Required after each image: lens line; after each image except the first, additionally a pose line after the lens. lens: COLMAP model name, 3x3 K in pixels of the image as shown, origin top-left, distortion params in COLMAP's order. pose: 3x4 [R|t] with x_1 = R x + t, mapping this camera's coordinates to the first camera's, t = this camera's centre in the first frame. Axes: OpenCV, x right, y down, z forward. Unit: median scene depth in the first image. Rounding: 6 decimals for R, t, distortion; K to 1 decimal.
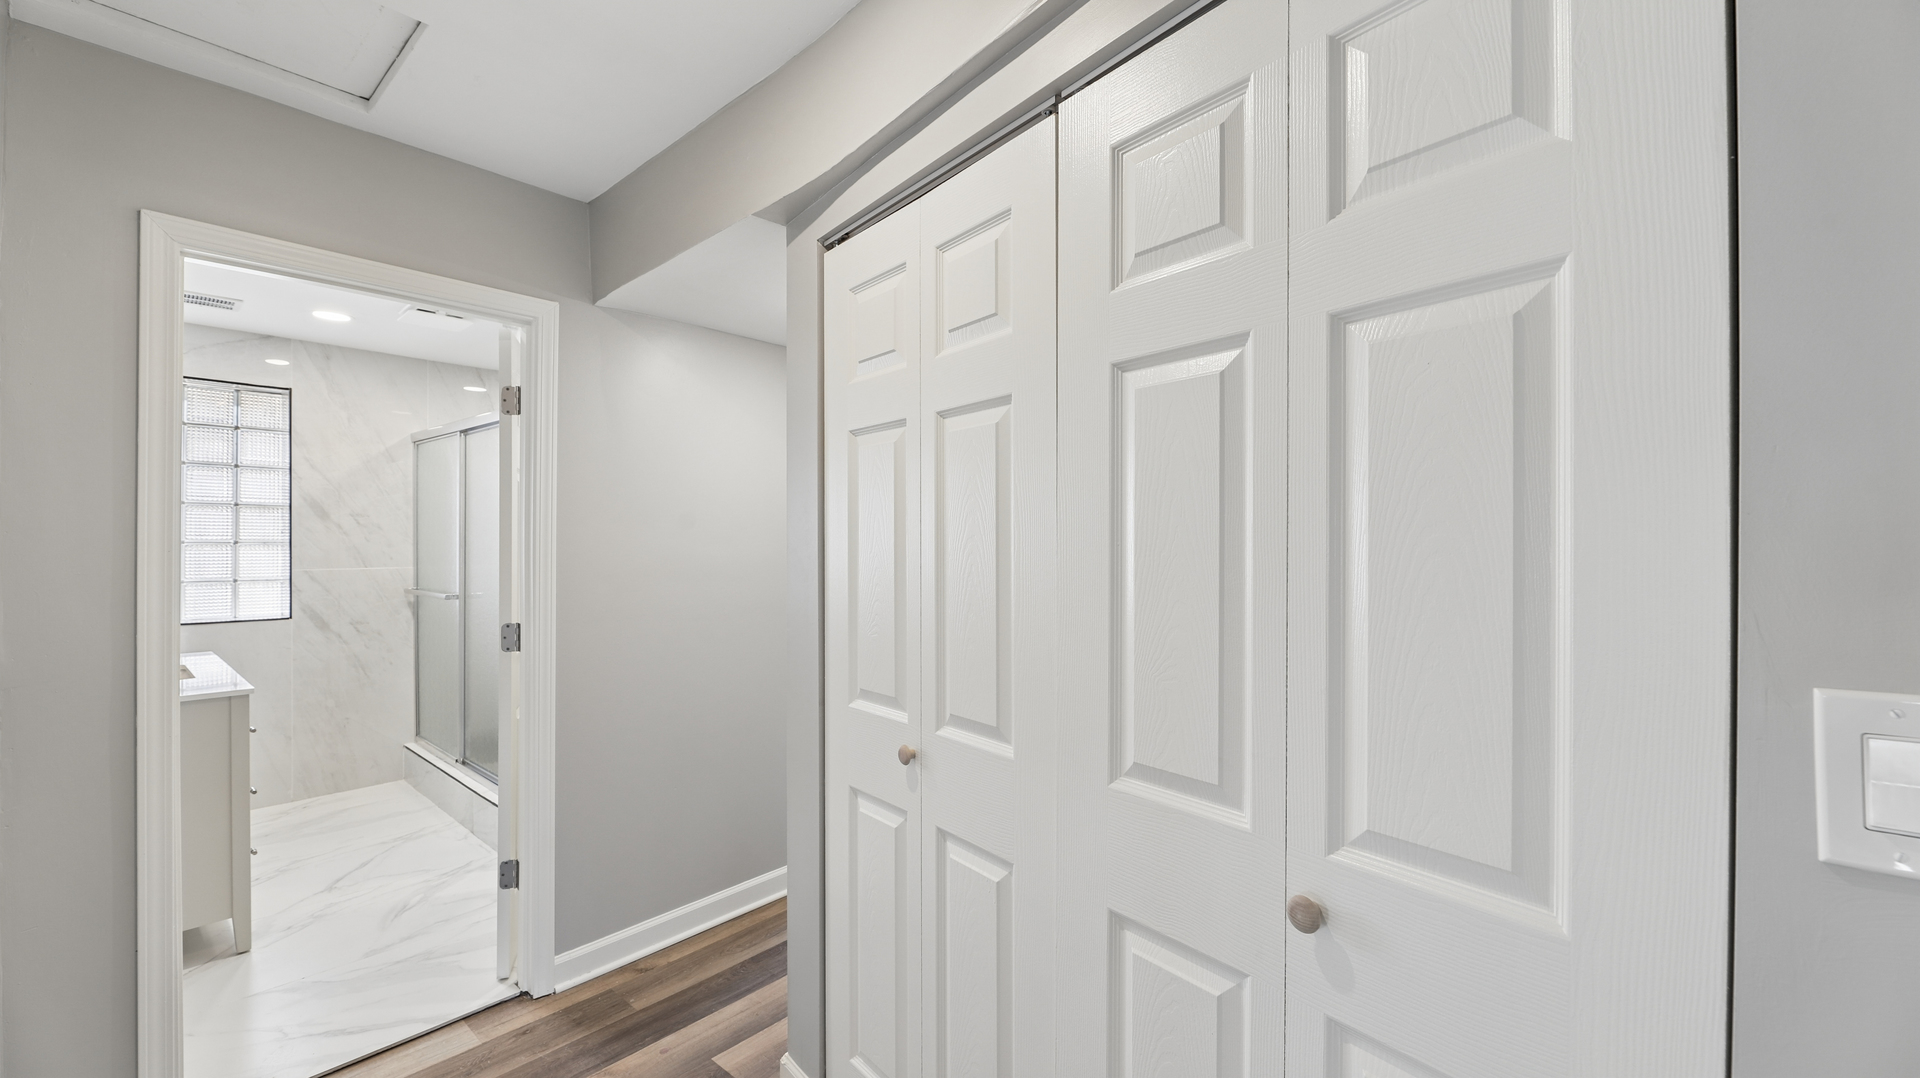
lens RADIAL K [[771.8, 0, 959.9], [0, 771.8, 540.1], [0, 0, 1]] dist [0.005730, -0.002809]
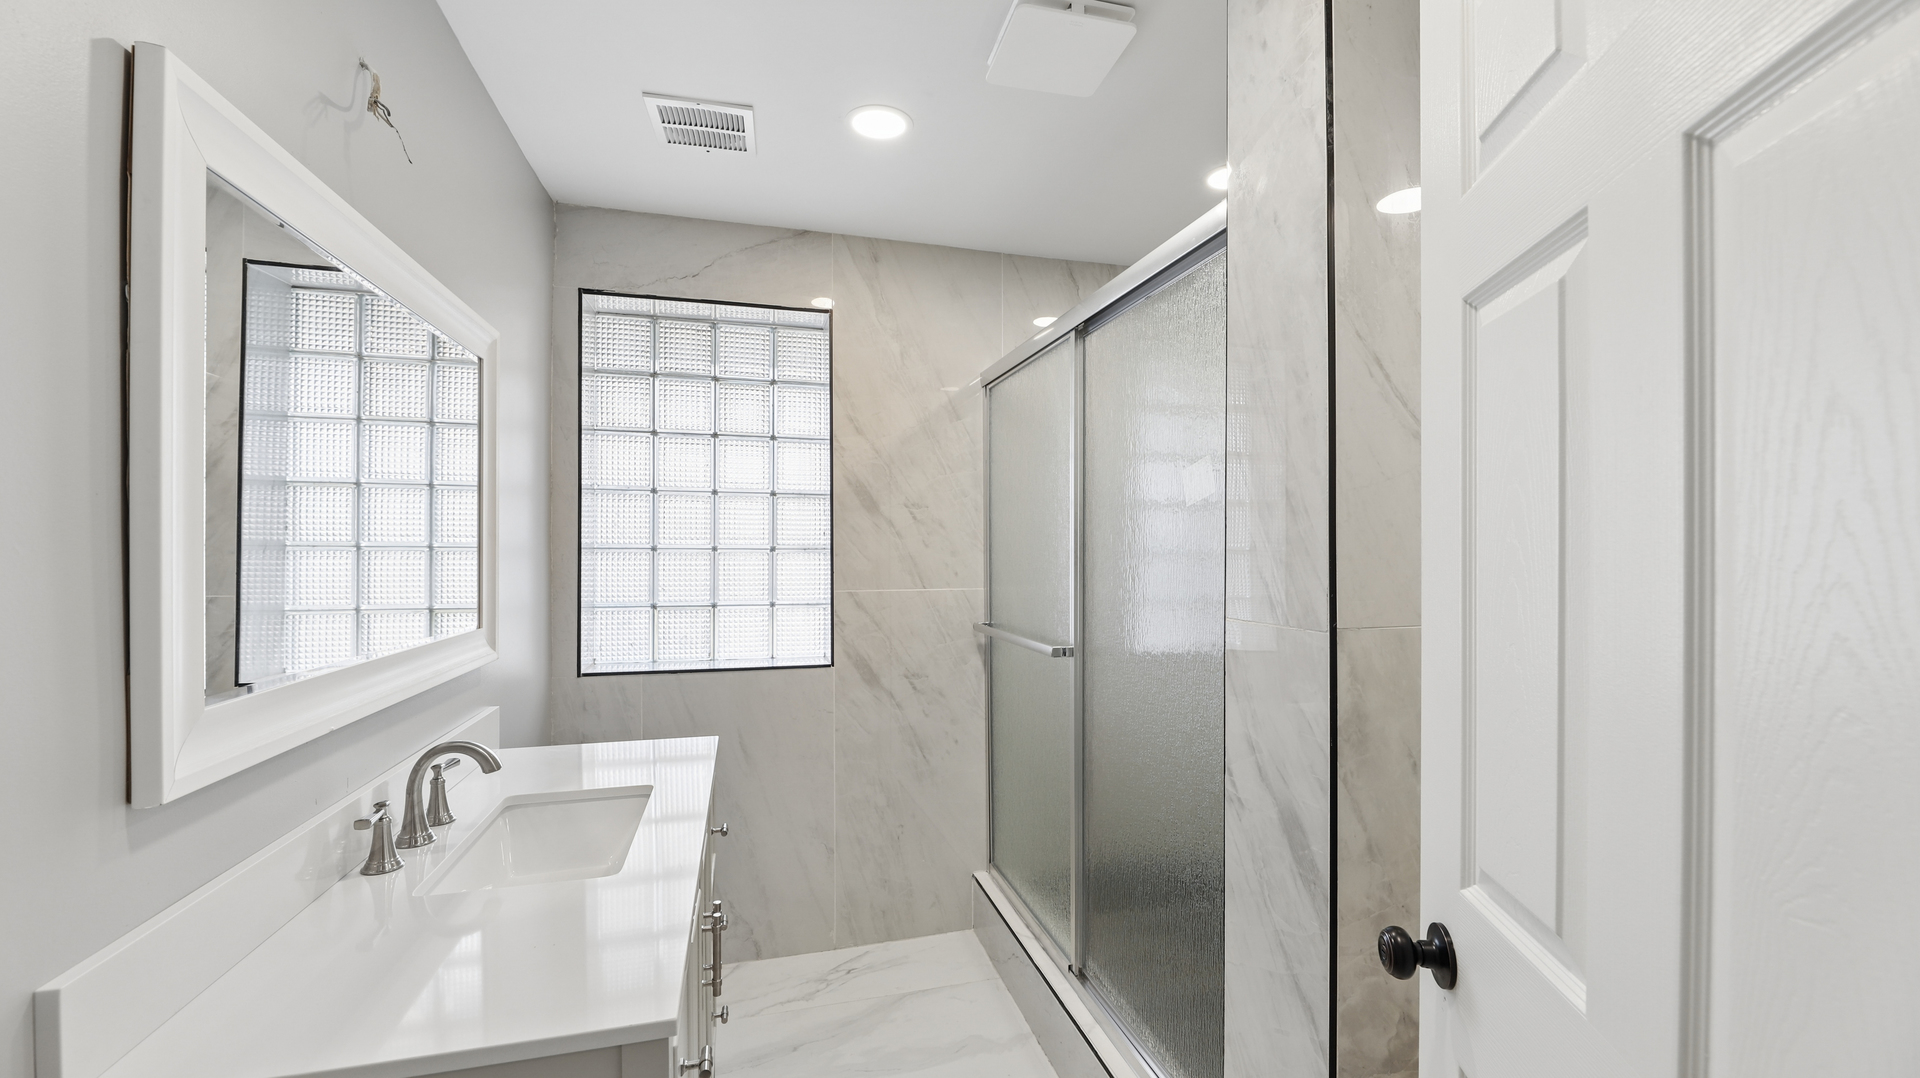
lens RADIAL K [[771.8, 0, 960.6], [0, 771.8, 547.3], [0, 0, 1]] dist [0.005730, -0.002809]
pose [[0.835818, -0.006690, -0.548966, -0.401887], [0.003908, 0.999973, -0.006236, 0.006207], [0.548993, 0.003067, 0.835821, 0.496255]]
